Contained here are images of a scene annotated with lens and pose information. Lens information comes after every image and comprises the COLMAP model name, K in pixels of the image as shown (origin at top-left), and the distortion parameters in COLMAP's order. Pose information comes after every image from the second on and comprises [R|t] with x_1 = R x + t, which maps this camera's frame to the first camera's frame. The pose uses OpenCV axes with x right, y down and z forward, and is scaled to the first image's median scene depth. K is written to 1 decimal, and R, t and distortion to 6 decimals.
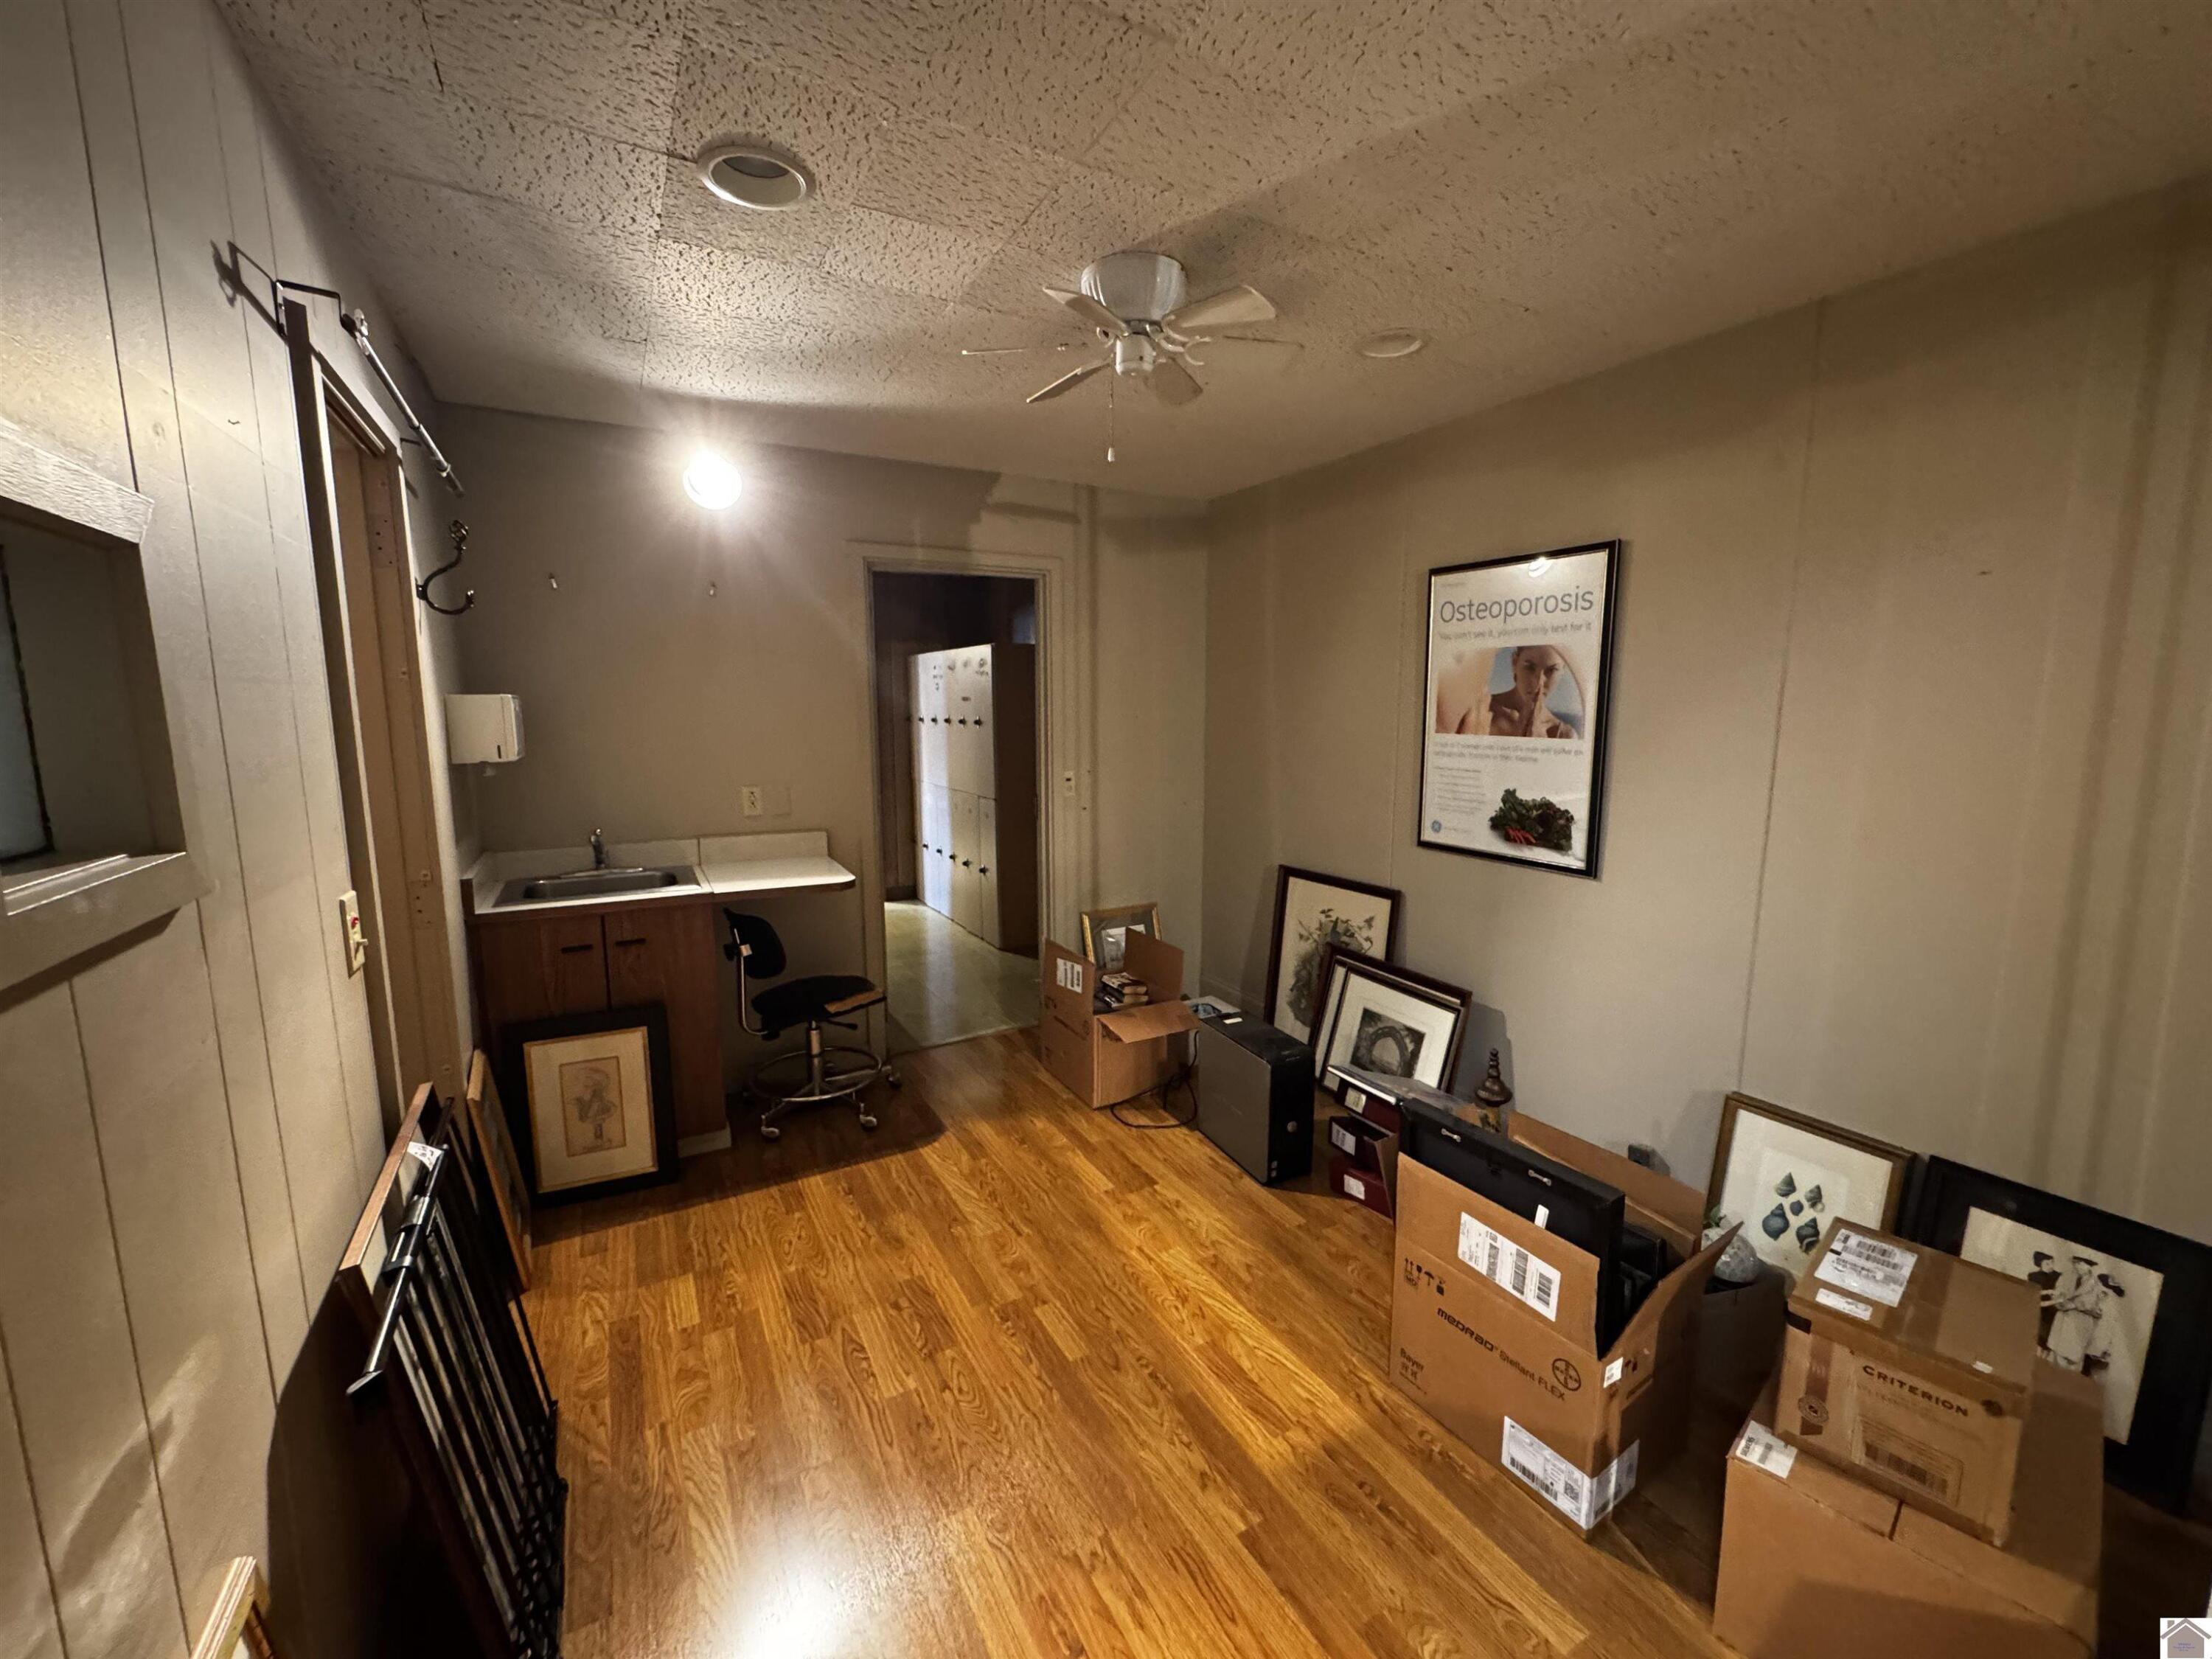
lens RADIAL K [[885.8, 0, 1103.0], [0, 885.8, 827.6], [0, 0, 1]] dist [-0.004605, 0.000901]
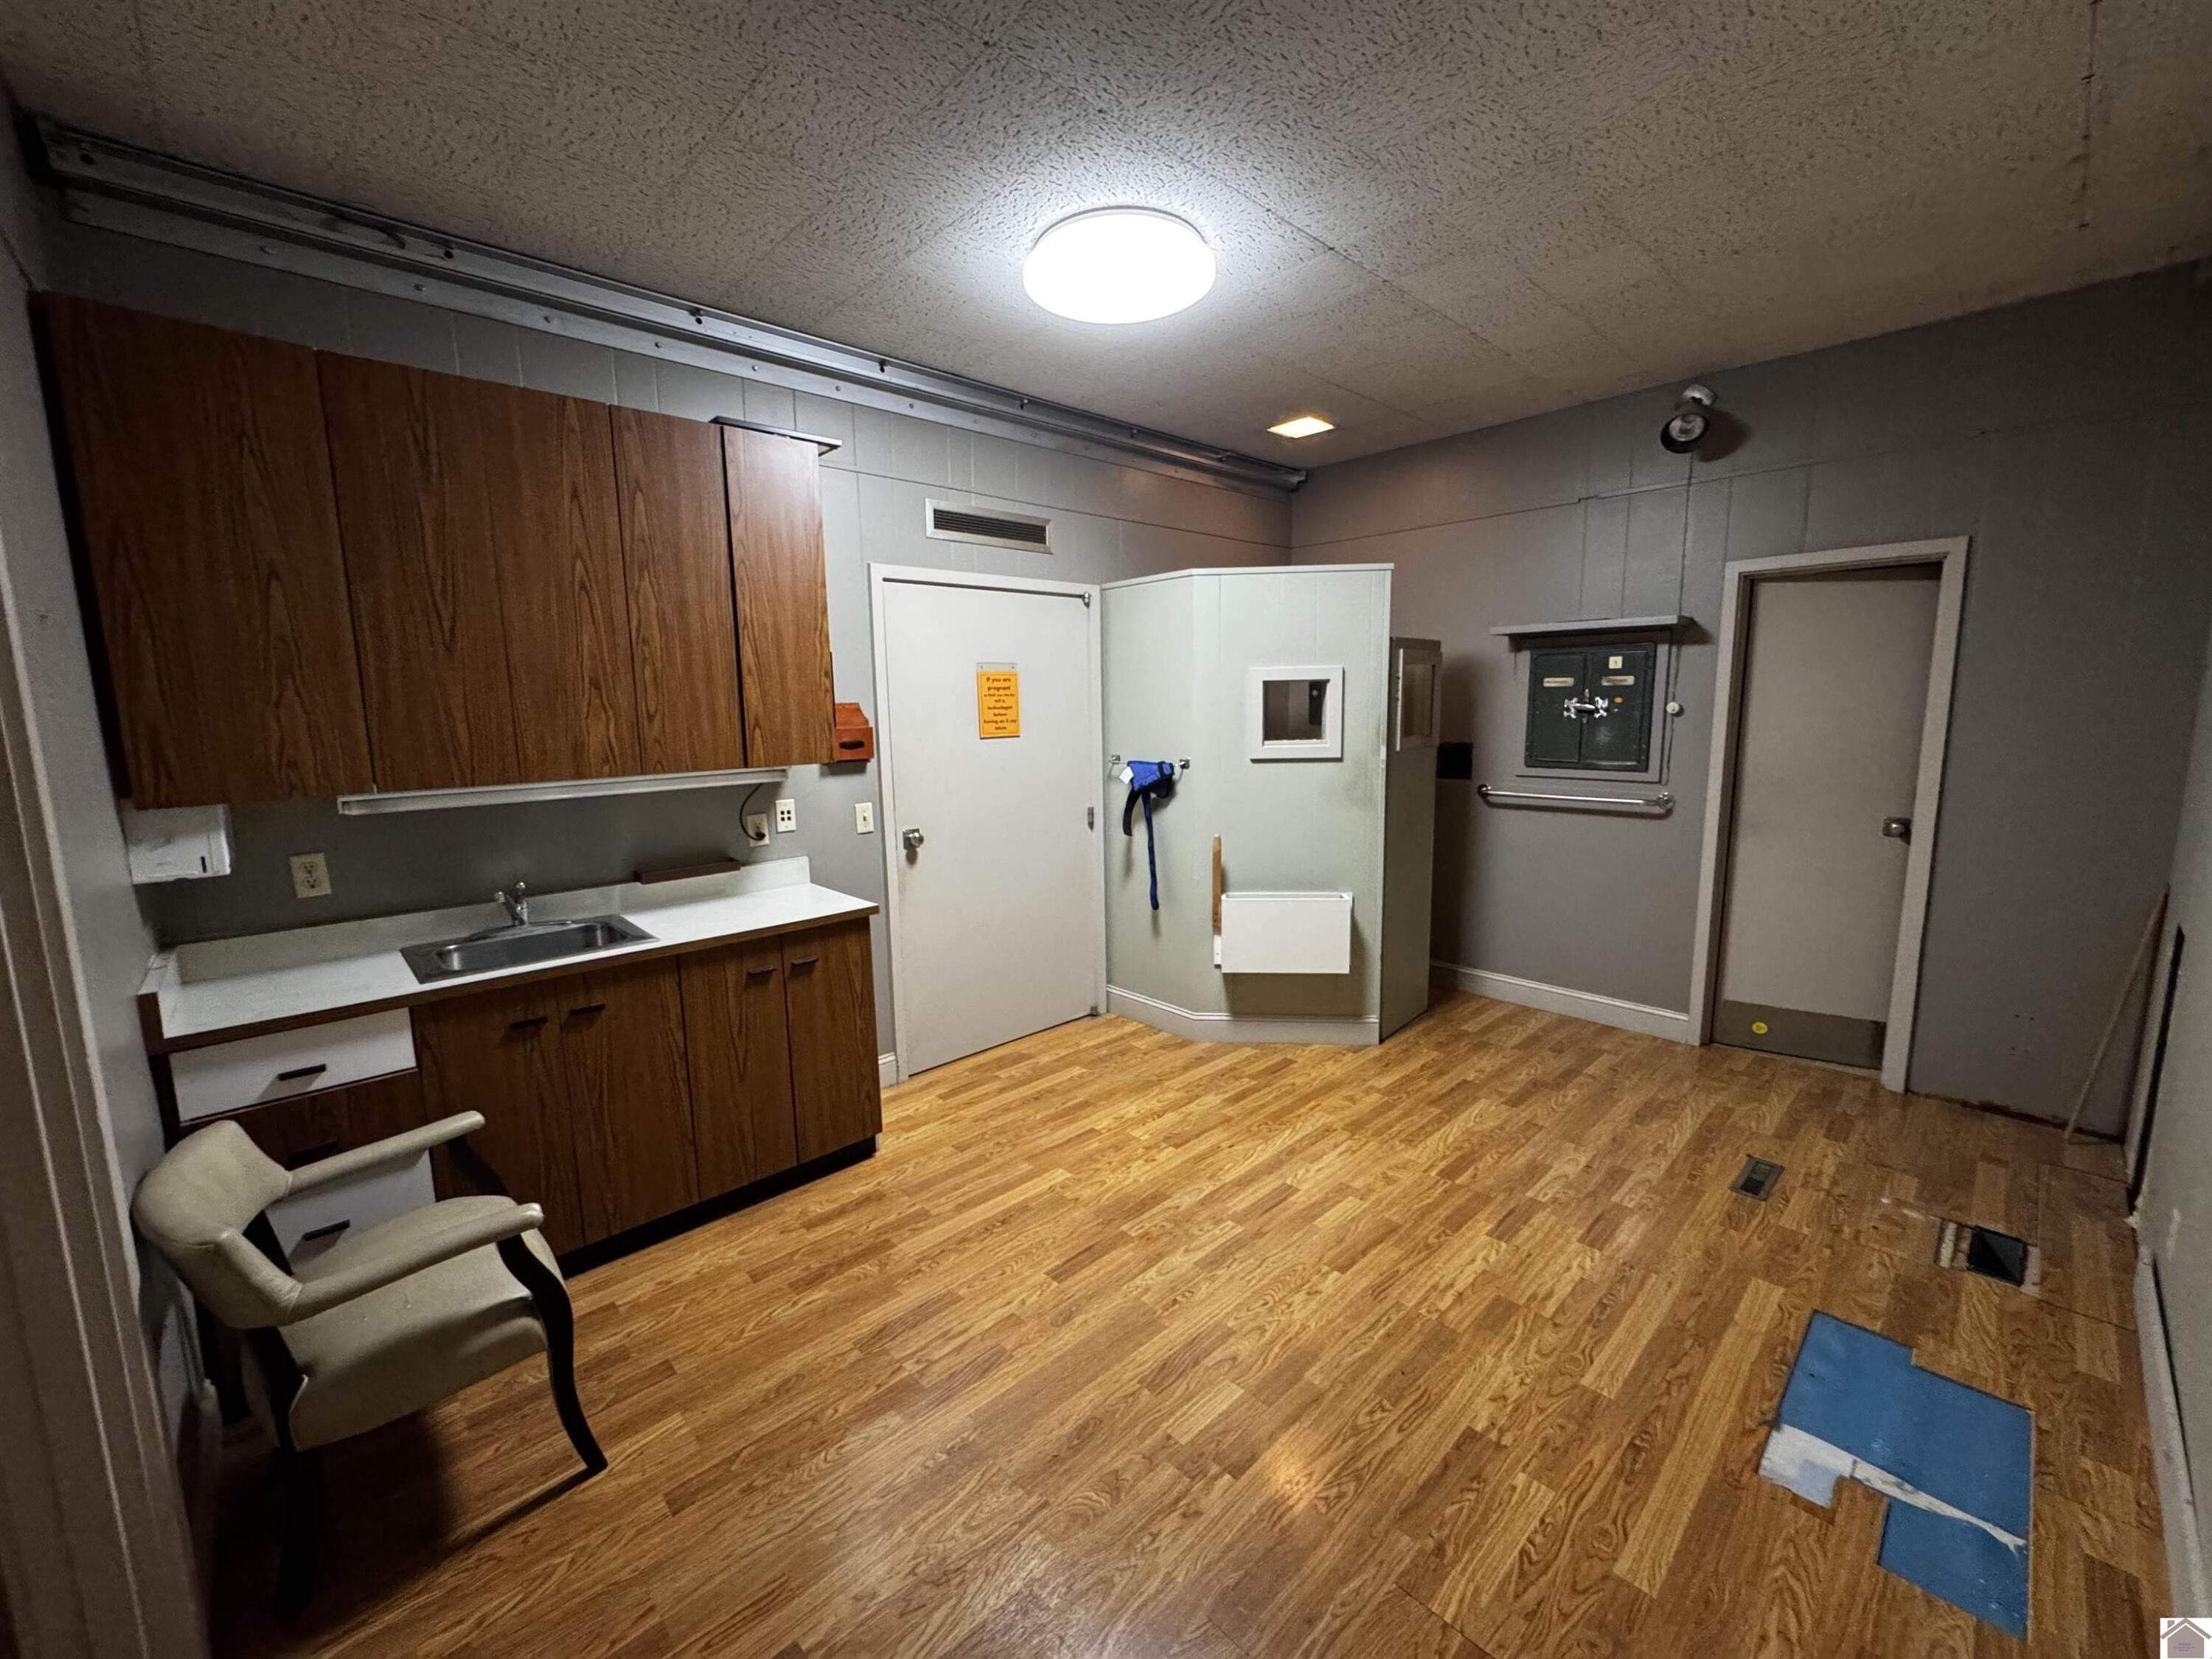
lens RADIAL K [[885.8, 0, 1103.8], [0, 885.8, 830.6], [0, 0, 1]] dist [-0.004605, 0.000901]
pose [[-0.248034, -0.144763, 0.957874, -0.811265], [0.146772, 0.971742, 0.184865, -0.233471], [-0.957568, 0.186442, -0.219778, 1.359568]]
